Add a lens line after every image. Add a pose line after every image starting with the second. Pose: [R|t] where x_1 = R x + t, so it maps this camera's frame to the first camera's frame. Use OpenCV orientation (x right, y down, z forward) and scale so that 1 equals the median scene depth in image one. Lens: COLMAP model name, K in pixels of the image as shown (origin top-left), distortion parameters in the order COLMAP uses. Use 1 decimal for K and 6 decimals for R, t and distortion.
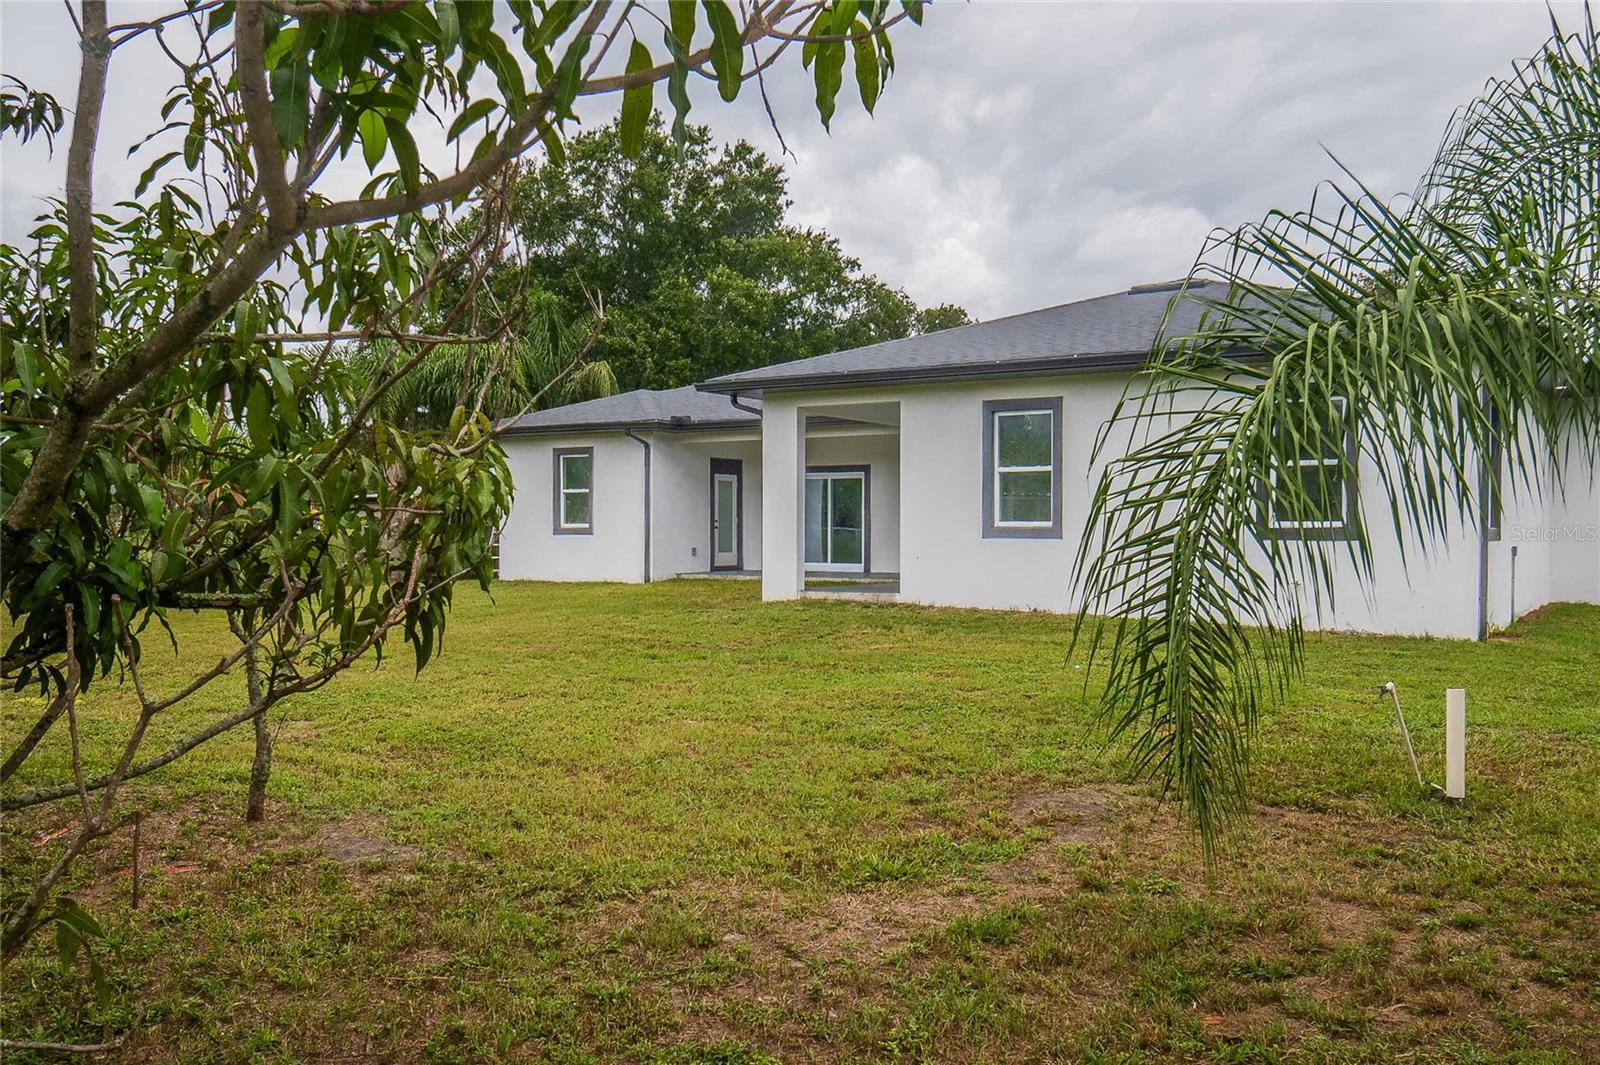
lens RADIAL K [[1423.4, 0, 800.0], [0, 1423.4, 532.5], [0, 0, 1]] dist [-0.009824, -0.004333]
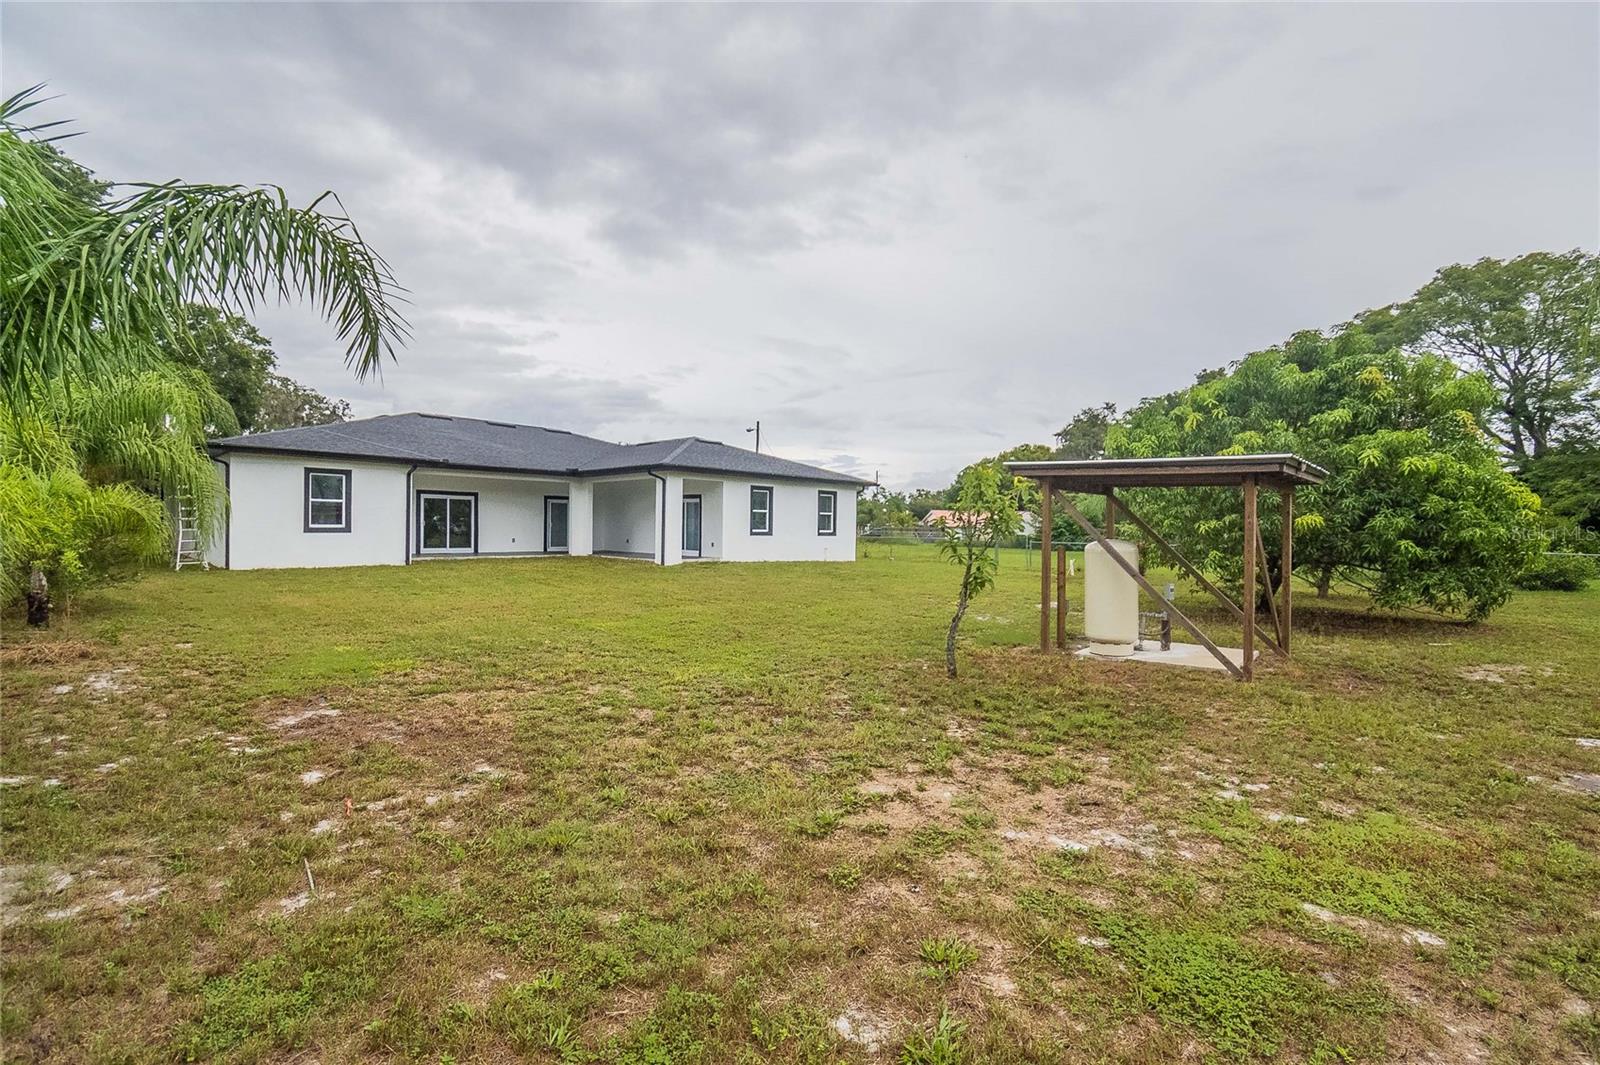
lens RADIAL K [[726.1, 0, 809.6], [0, 726.1, 519.9], [0, 0, 1]] dist [-0.001131, -0.000078]
pose [[0.132706, 0.010204, 0.991103, -0.794763], [-0.012017, 0.999890, -0.008685, -0.010108], [-0.991083, -0.010757, 0.132814, 0.456429]]
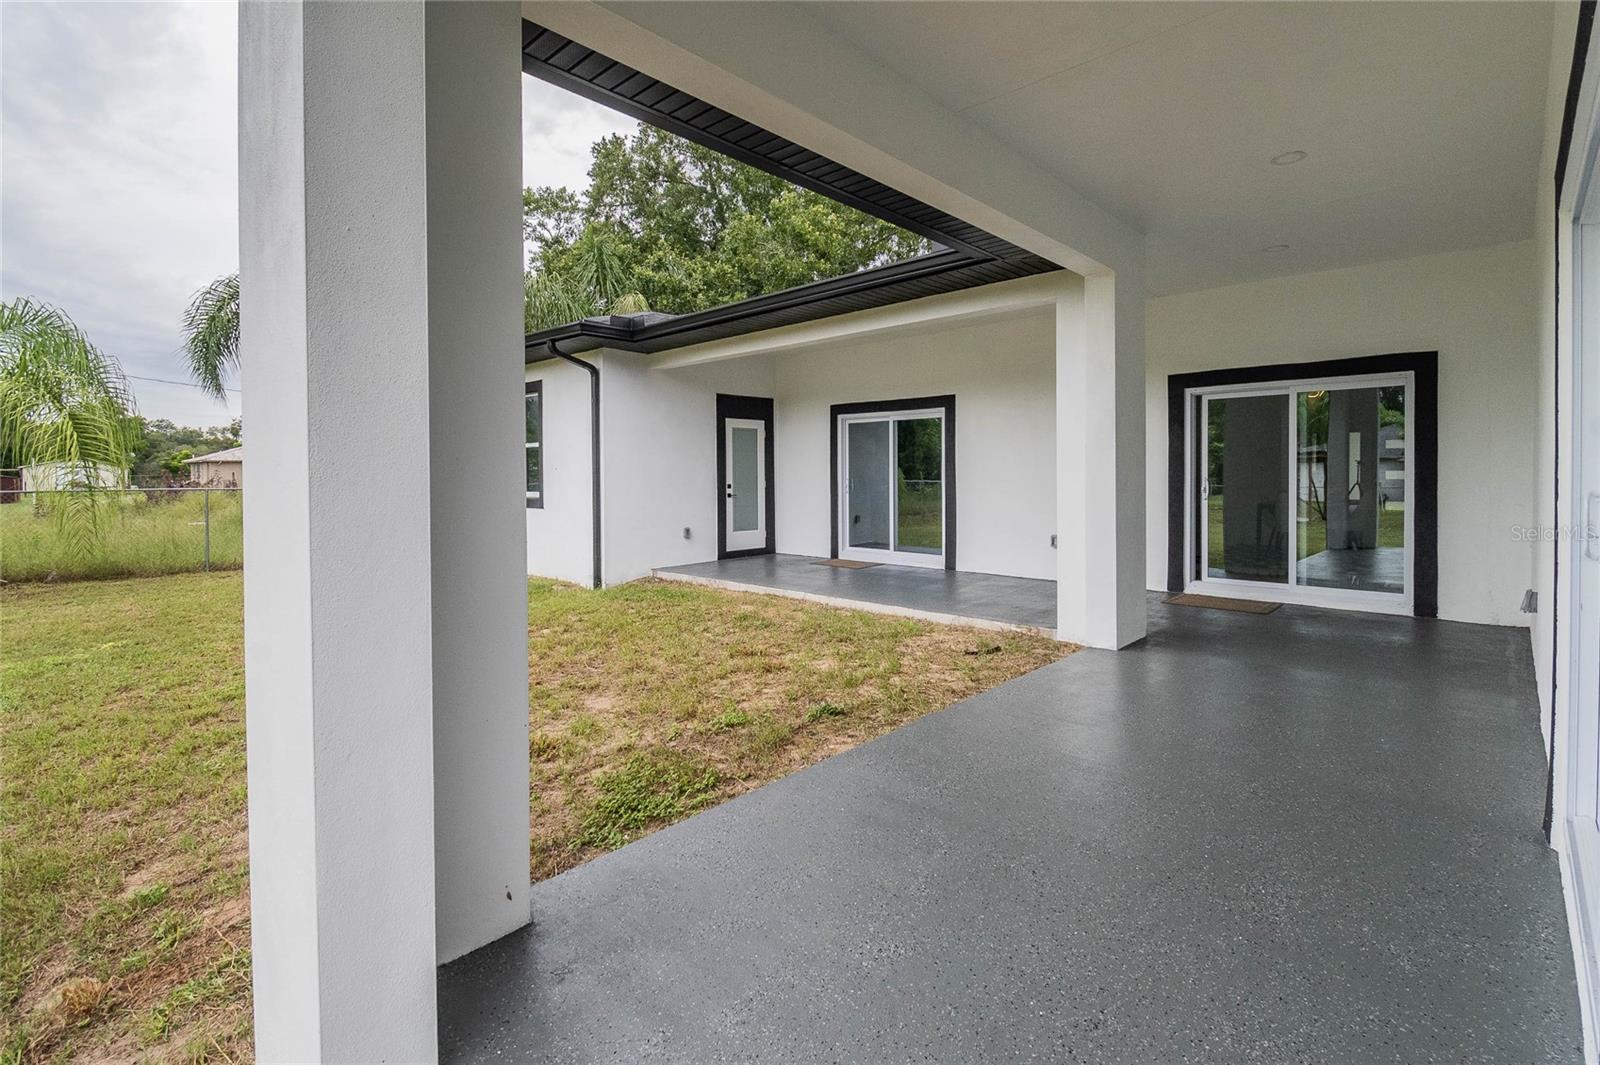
lens RADIAL K [[727.9, 0, 823.0], [0, 727.9, 484.5], [0, 0, 1]] dist [-0.000537, -0.000101]
pose [[0.989394, -0.005369, -0.145157, 0.038358], [0.007363, 0.999886, 0.013203, -0.013680], [0.145070, -0.014132, 0.989321, 0.671214]]
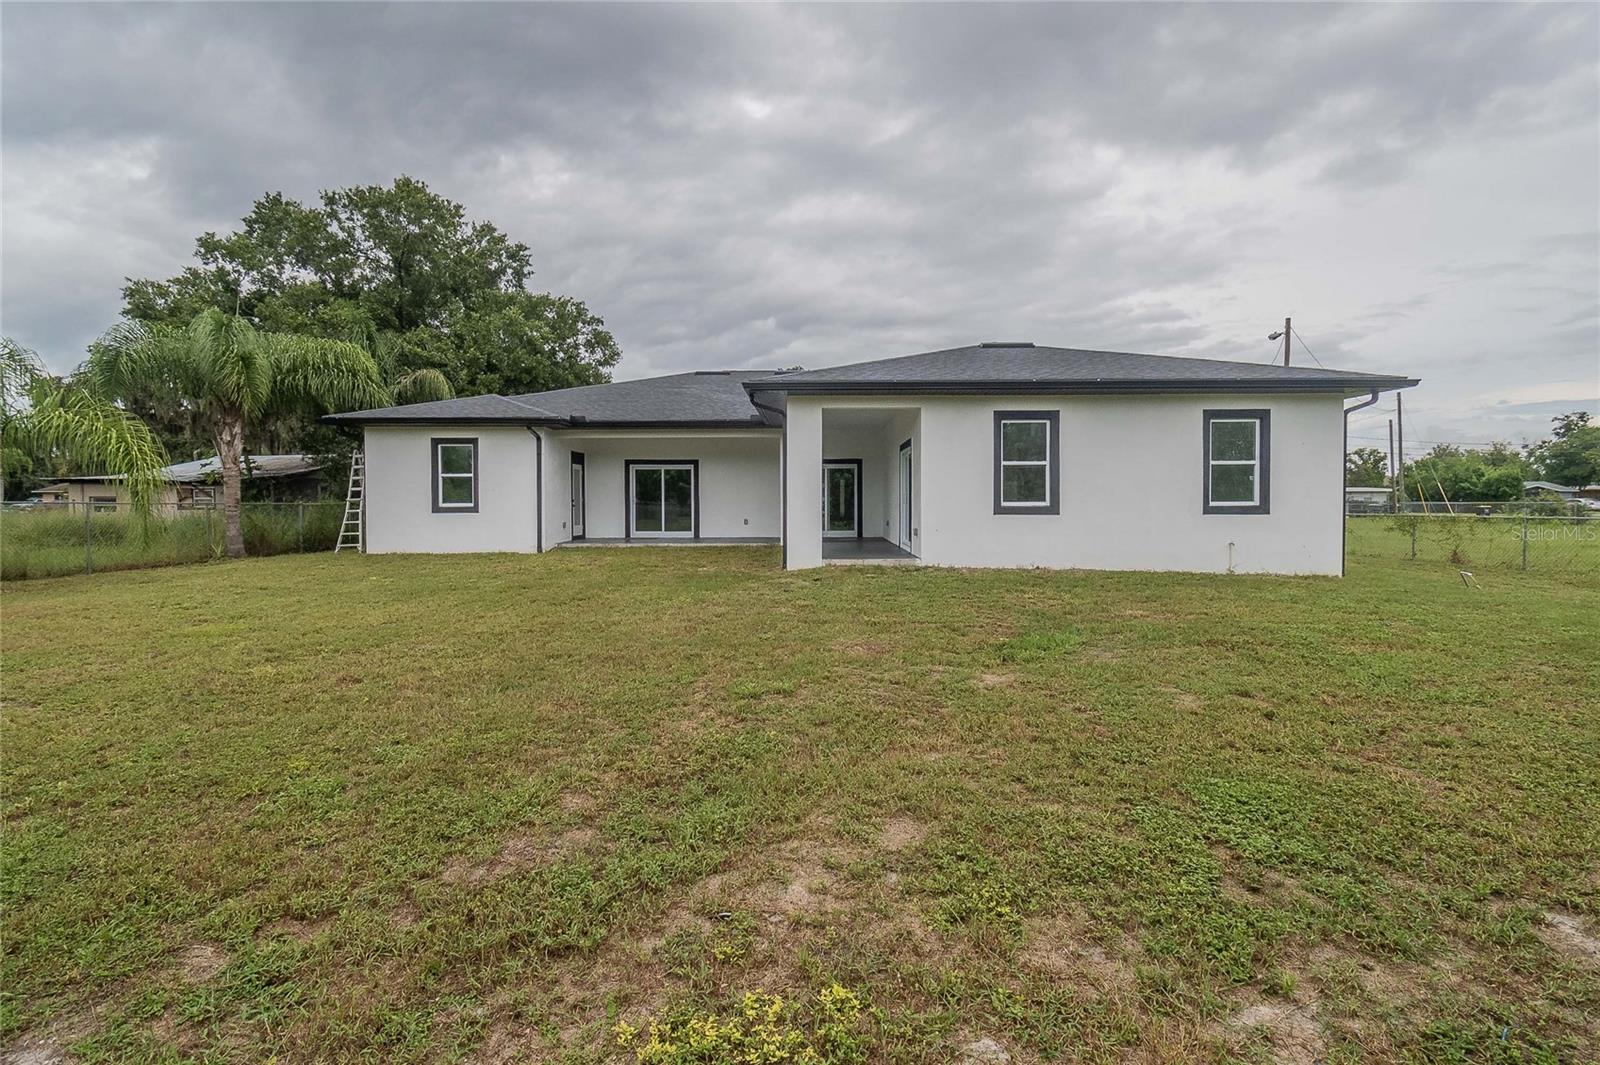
lens RADIAL K [[726.1, 0, 809.6], [0, 726.1, 519.9], [0, 0, 1]] dist [-0.001131, -0.000078]
pose [[0.831013, -0.016901, 0.555996, -0.251804], [0.004801, 0.999719, 0.023213, -0.005034], [-0.556233, -0.016621, 0.830860, 0.346433]]
